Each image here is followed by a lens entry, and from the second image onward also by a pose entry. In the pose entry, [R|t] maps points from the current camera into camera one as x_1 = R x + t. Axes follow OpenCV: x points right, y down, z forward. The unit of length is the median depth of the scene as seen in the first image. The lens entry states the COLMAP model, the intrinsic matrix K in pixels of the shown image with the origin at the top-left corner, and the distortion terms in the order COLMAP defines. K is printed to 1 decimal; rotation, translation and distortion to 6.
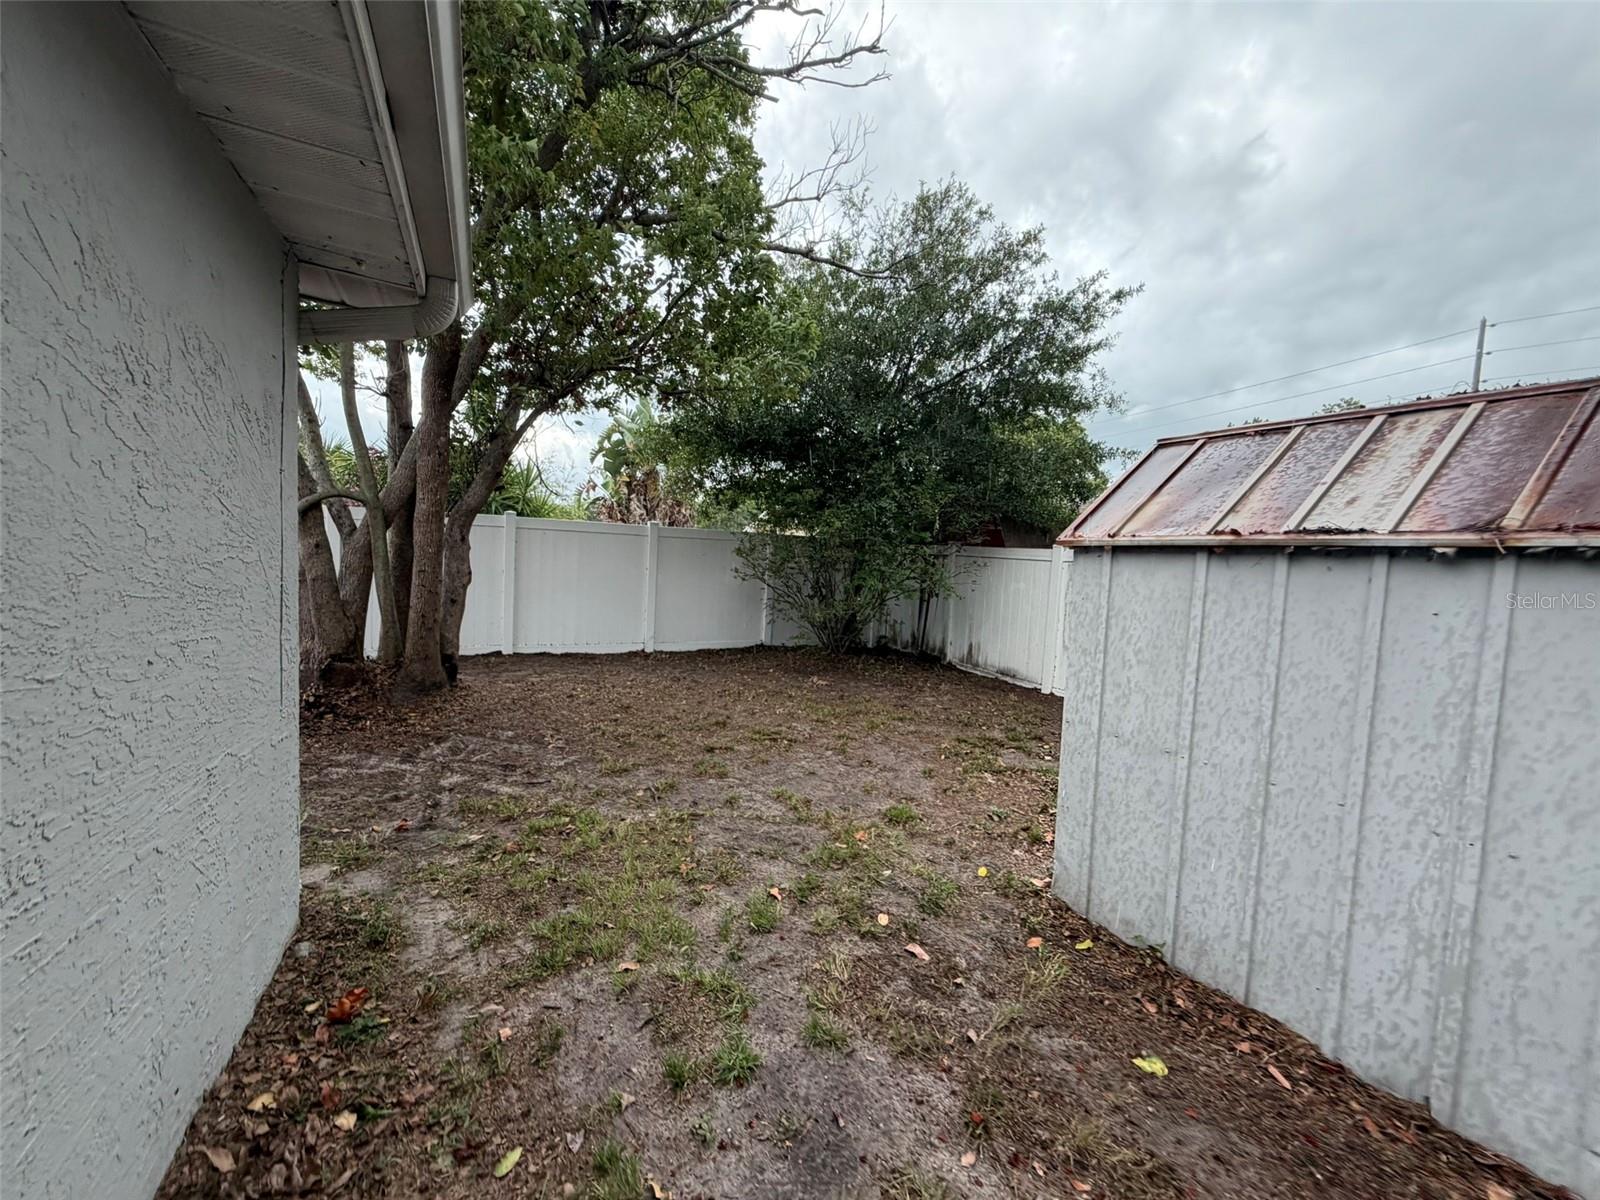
lens RADIAL K [[637.1, 0, 799.4], [0, 637.1, 596.6], [0, 0, 1]] dist [-0.001980, -0.000615]
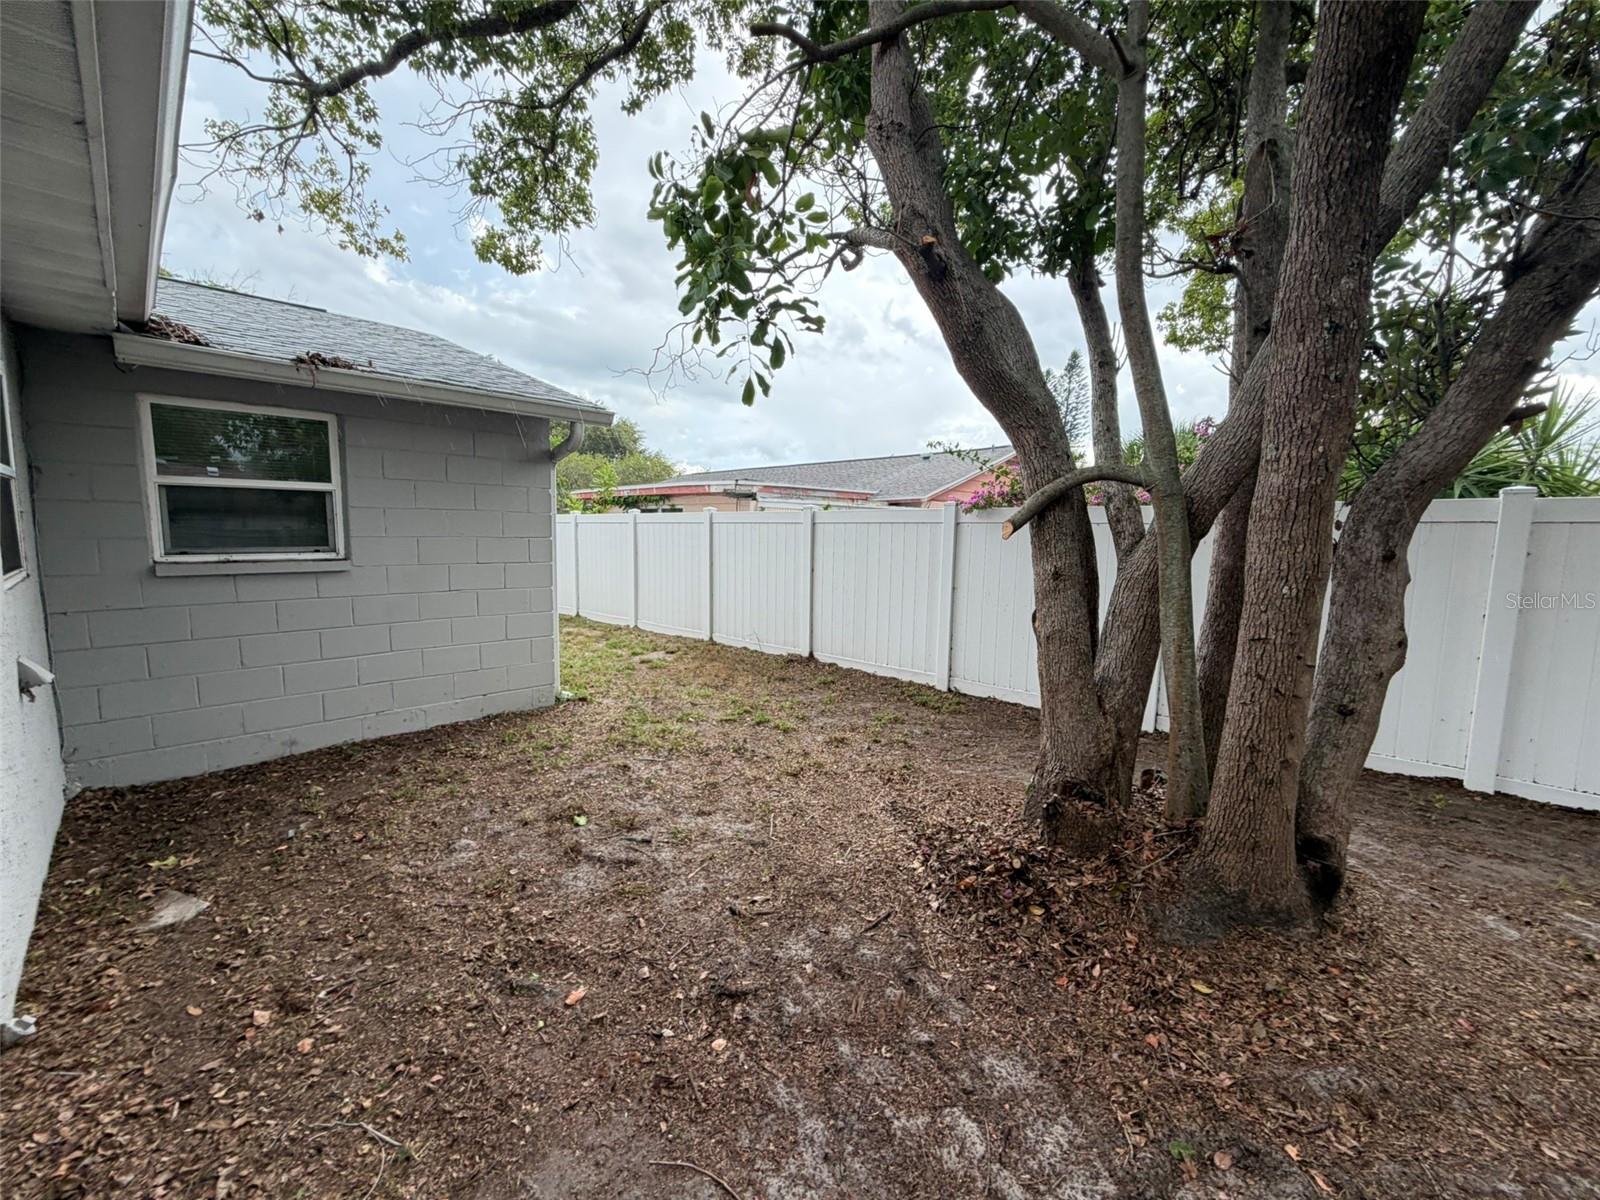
lens RADIAL K [[637.1, 0, 799.4], [0, 637.1, 596.6], [0, 0, 1]] dist [-0.001980, -0.000615]
pose [[0.334755, 0.054583, -0.940723, -0.296791], [-0.065355, 0.997262, 0.034608, -0.059924], [0.940036, 0.049896, 0.337405, 0.559208]]
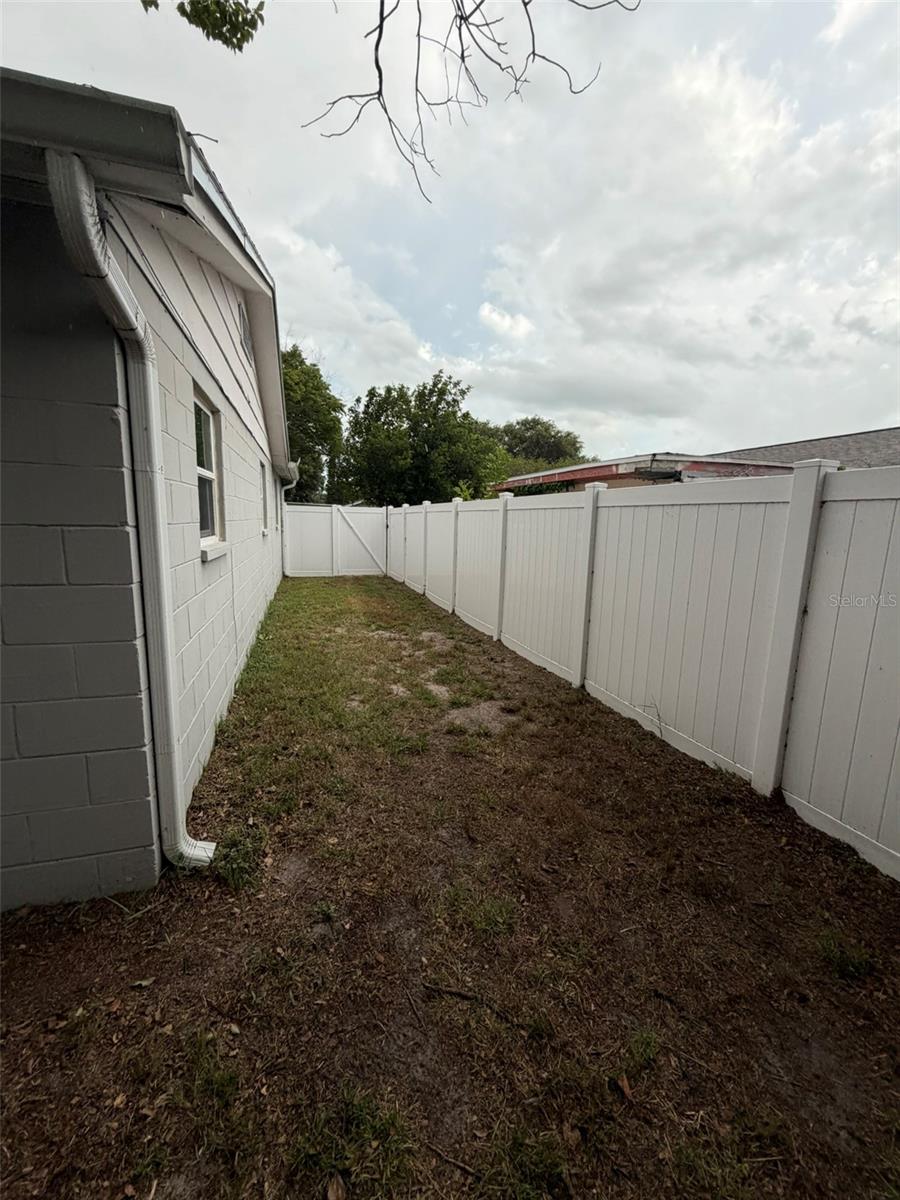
lens RADIAL K [[477.8, 0, 450.0], [0, 477.8, 600.0], [0, 0, 1]] dist [-0.001980, -0.000615]
pose [[-0.168160, 0.113774, -0.979172, -0.674801], [-0.102701, 0.985889, 0.132192, -0.082158], [0.980395, 0.122791, -0.154102, 0.668345]]
